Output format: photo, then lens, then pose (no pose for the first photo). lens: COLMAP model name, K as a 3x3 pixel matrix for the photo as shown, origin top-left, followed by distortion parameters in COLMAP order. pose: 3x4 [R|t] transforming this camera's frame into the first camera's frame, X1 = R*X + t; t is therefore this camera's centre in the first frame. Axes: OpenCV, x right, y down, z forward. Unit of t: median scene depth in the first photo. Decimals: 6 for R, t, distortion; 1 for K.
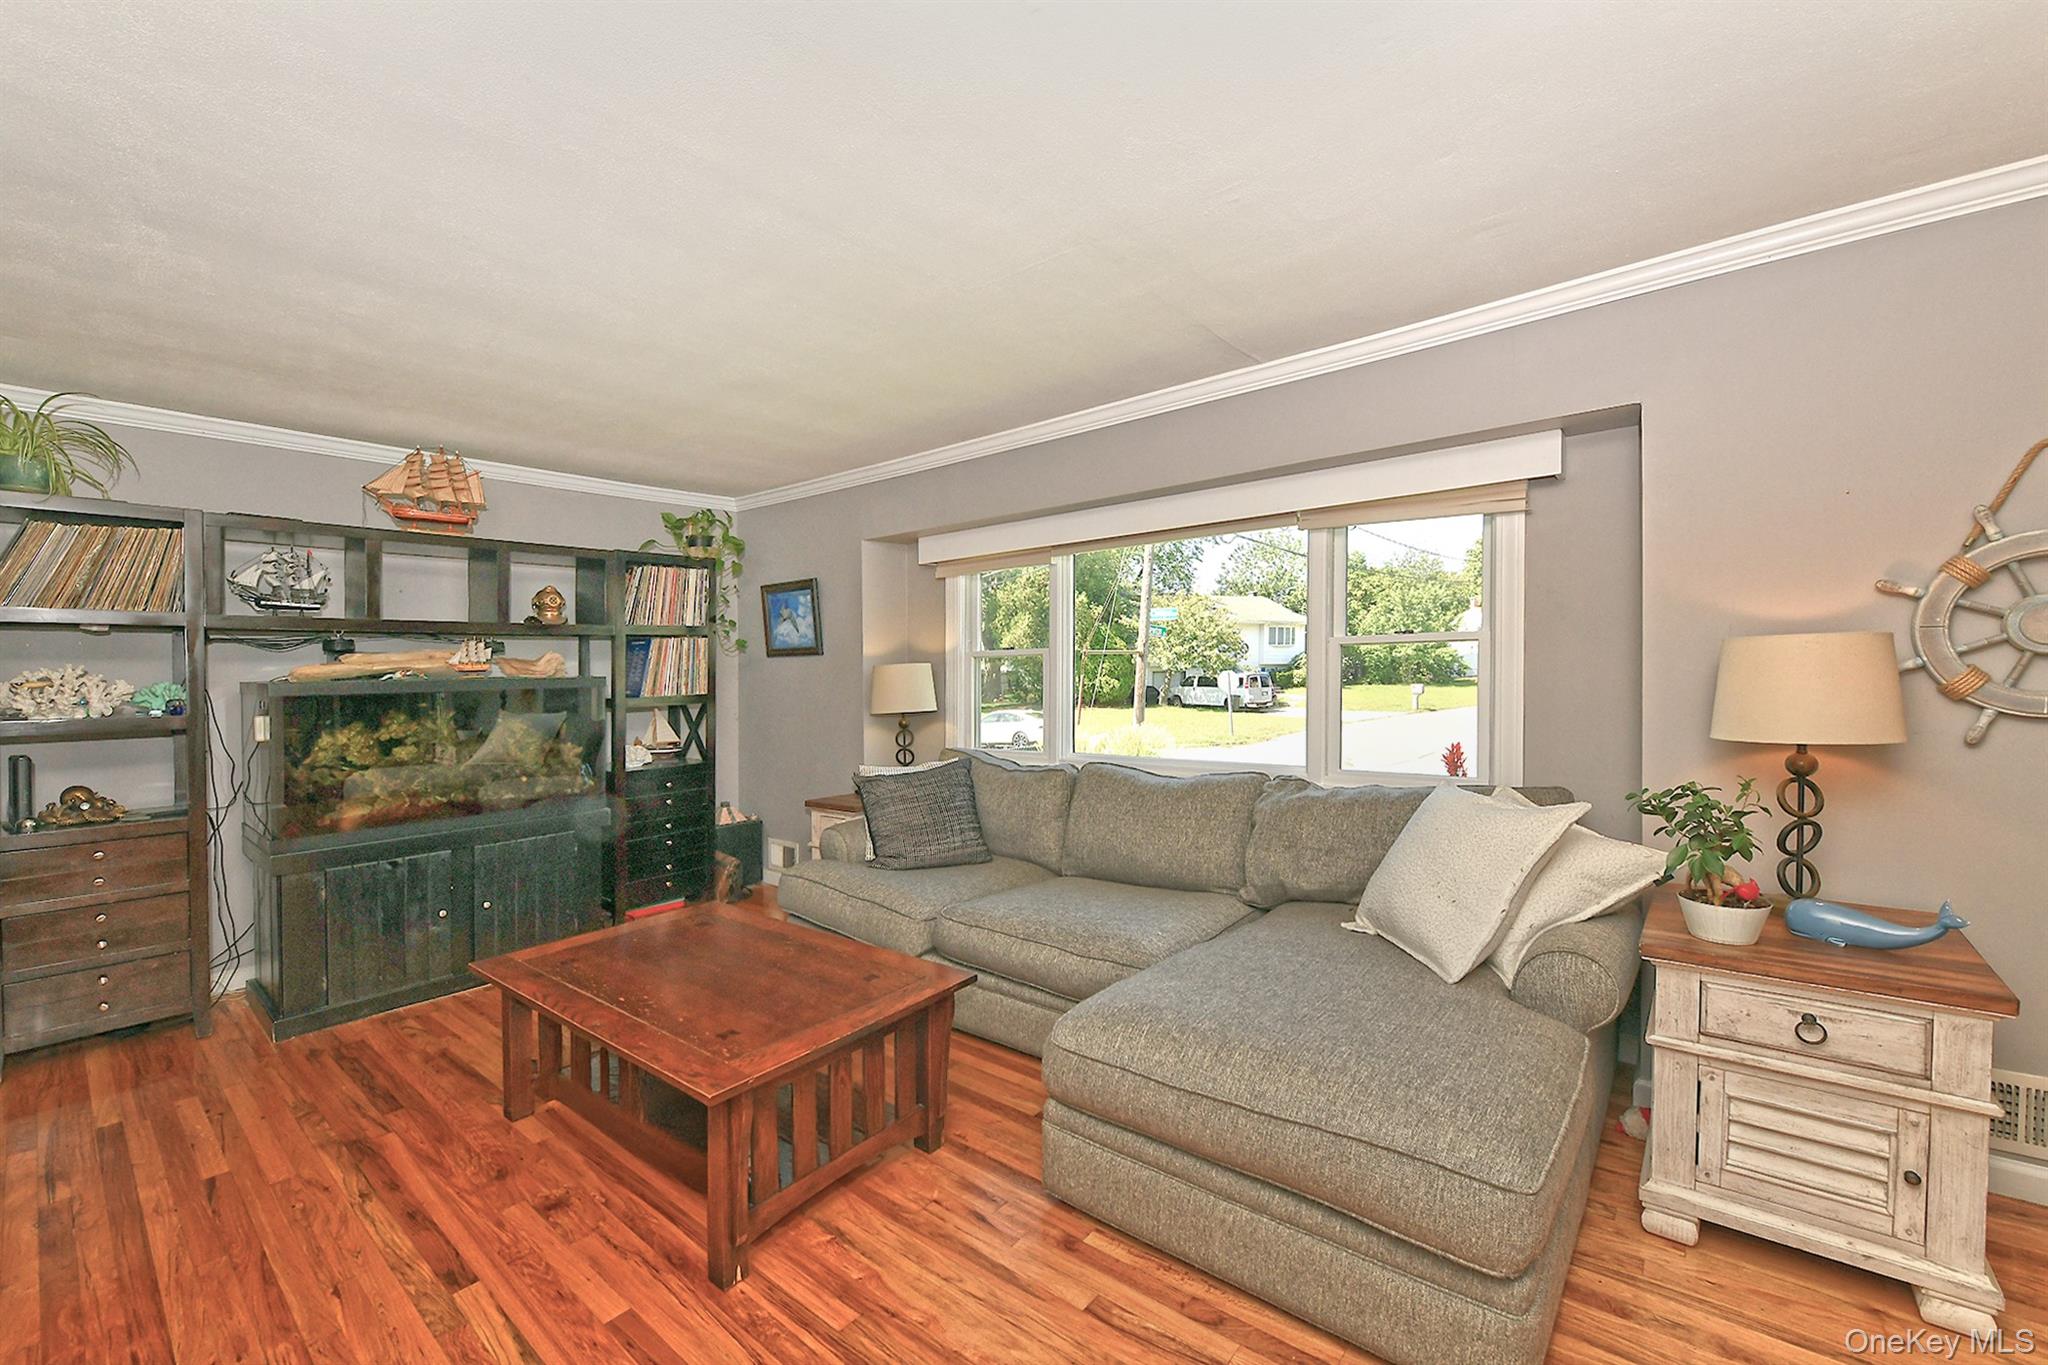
lens RADIAL K [[822.5, 0, 1024.0], [0, 822.5, 682.5], [0, 0, 1]] dist [0.000111, 0.000268]
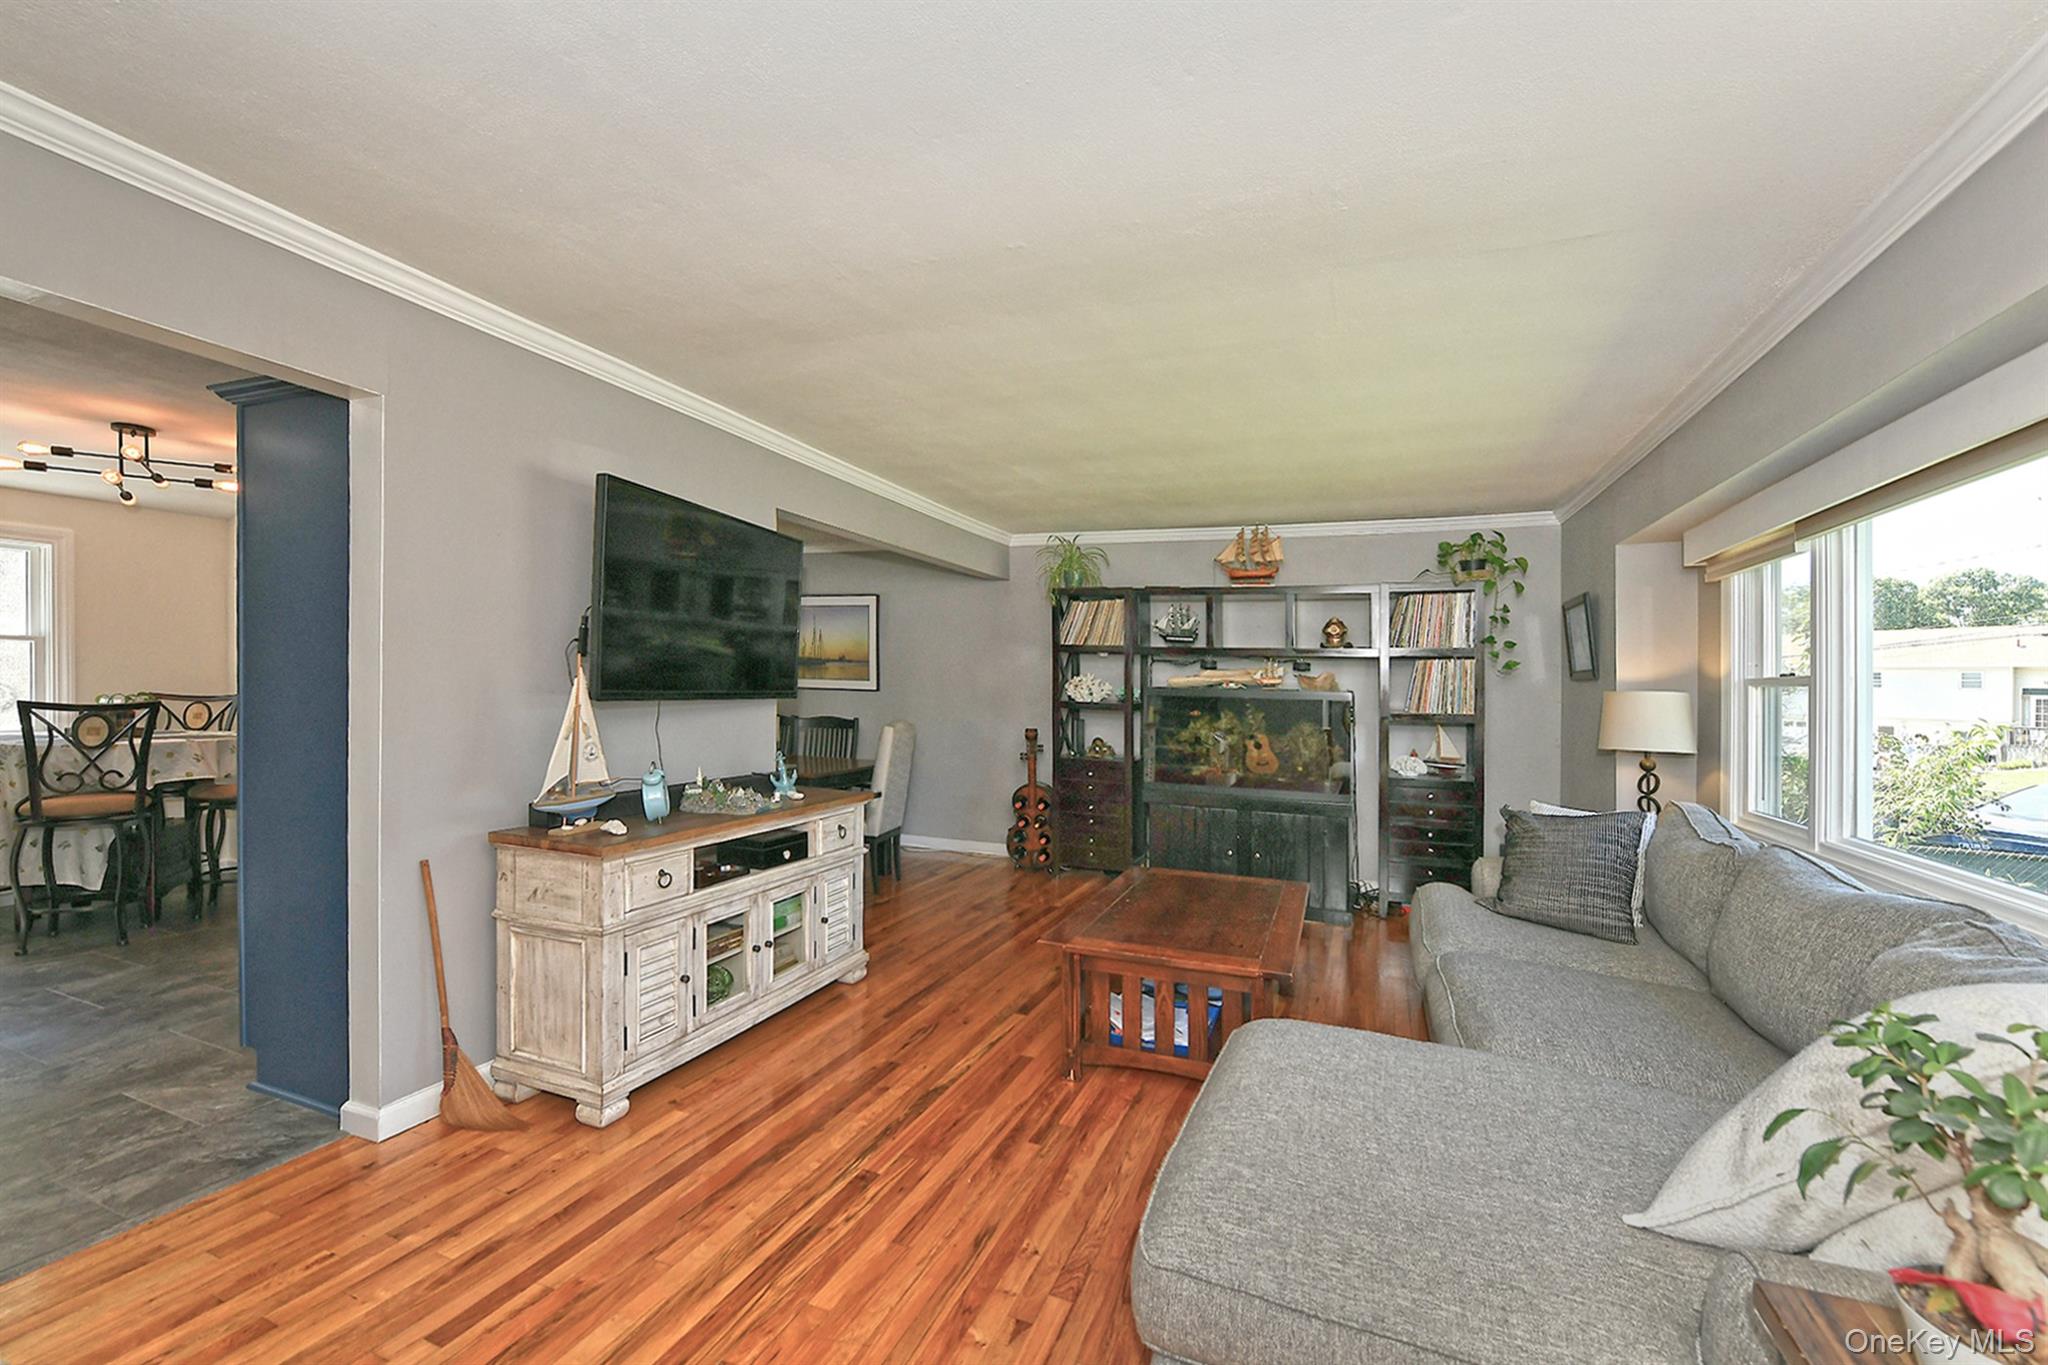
lens RADIAL K [[822.5, 0, 1024.0], [0, 822.5, 682.5], [0, 0, 1]] dist [0.000111, 0.000268]
pose [[0.329740, 0.025558, -0.943726, 0.488677], [-0.050645, 0.998673, 0.009350, -0.009482], [0.942712, 0.044712, 0.330597, 0.176772]]
